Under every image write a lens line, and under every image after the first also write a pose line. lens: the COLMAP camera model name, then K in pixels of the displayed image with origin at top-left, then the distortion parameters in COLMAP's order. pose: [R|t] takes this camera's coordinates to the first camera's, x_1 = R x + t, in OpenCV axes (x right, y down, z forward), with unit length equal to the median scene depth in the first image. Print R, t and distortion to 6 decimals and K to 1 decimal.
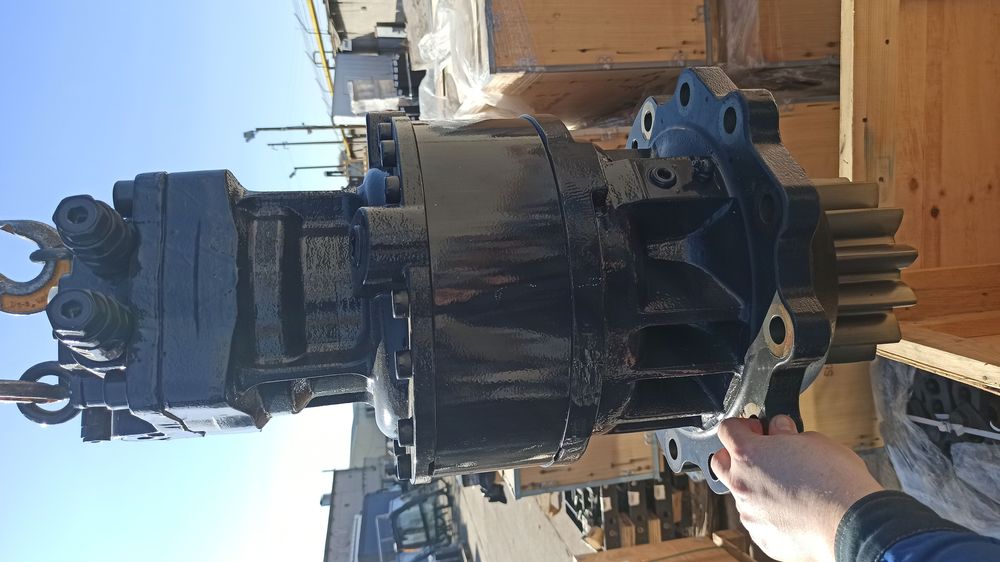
lens RADIAL K [[749.7, 0, 508.2], [0, 749.7, 278.3], [0, 0, 1]] dist [0.048139, 0.006024]
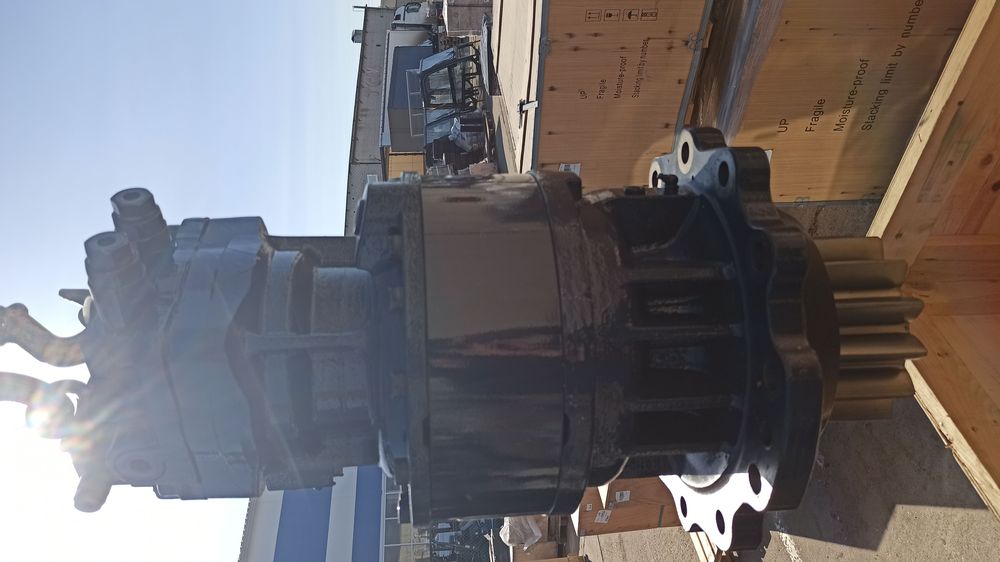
lens RADIAL K [[750.9, 0, 500.0], [0, 750.9, 281.0], [0, 0, 1]] dist [0.032279, -0.006187]
pose [[0.991148, 0.132334, -0.010607, -0.000725], [-0.103563, 0.820695, 0.561902, -0.054036], [0.083064, -0.555830, 0.827136, 0.016260]]
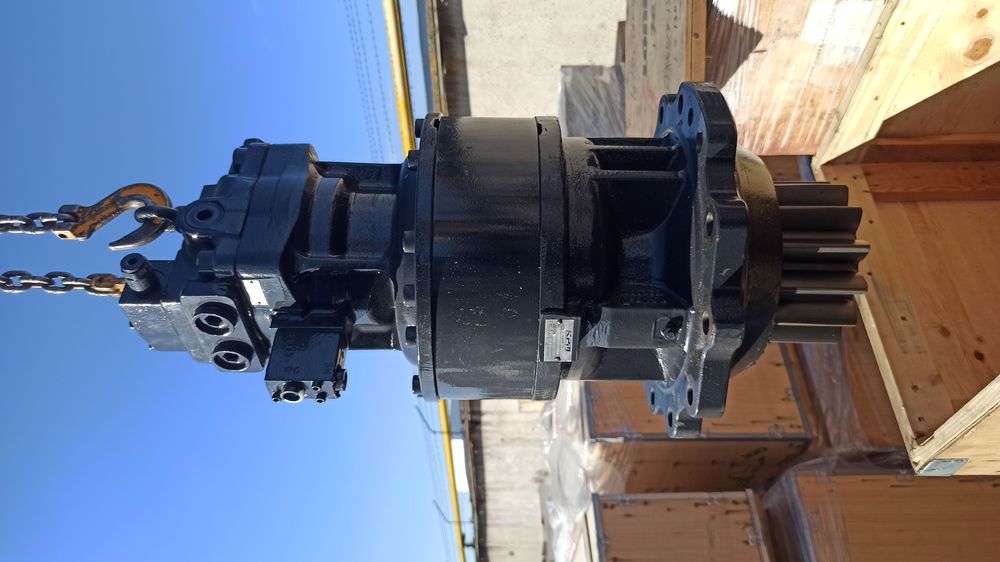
lens RADIAL K [[765.4, 0, 500.0], [0, 765.4, 281.0], [0, 0, 1]] dist [0.027903, -0.002836]
pose [[0.978639, -0.070322, -0.193184, 0.017661], [-0.081292, 0.730731, -0.677808, 0.070964], [0.188830, 0.679034, 0.709405, 0.010862]]
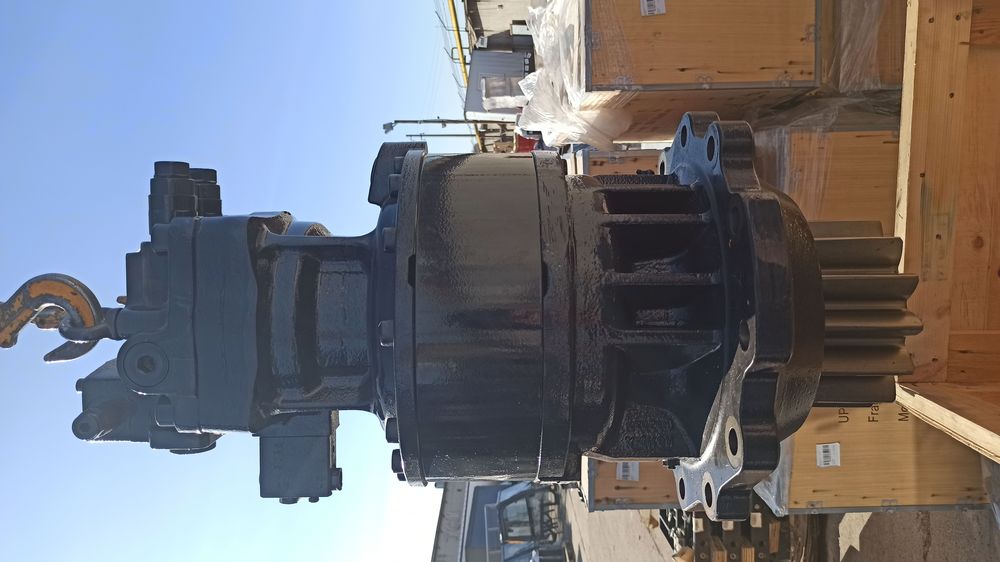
lens RADIAL K [[757.3, 0, 499.8], [0, 757.3, 279.7], [0, 0, 1]] dist [0.040966, -0.011229]
pose [[0.981668, 0.064191, -0.179466, 0.014522], [-0.062559, 0.997932, 0.014744, -0.006469], [0.180041, -0.003246, 0.983654, -0.006148]]
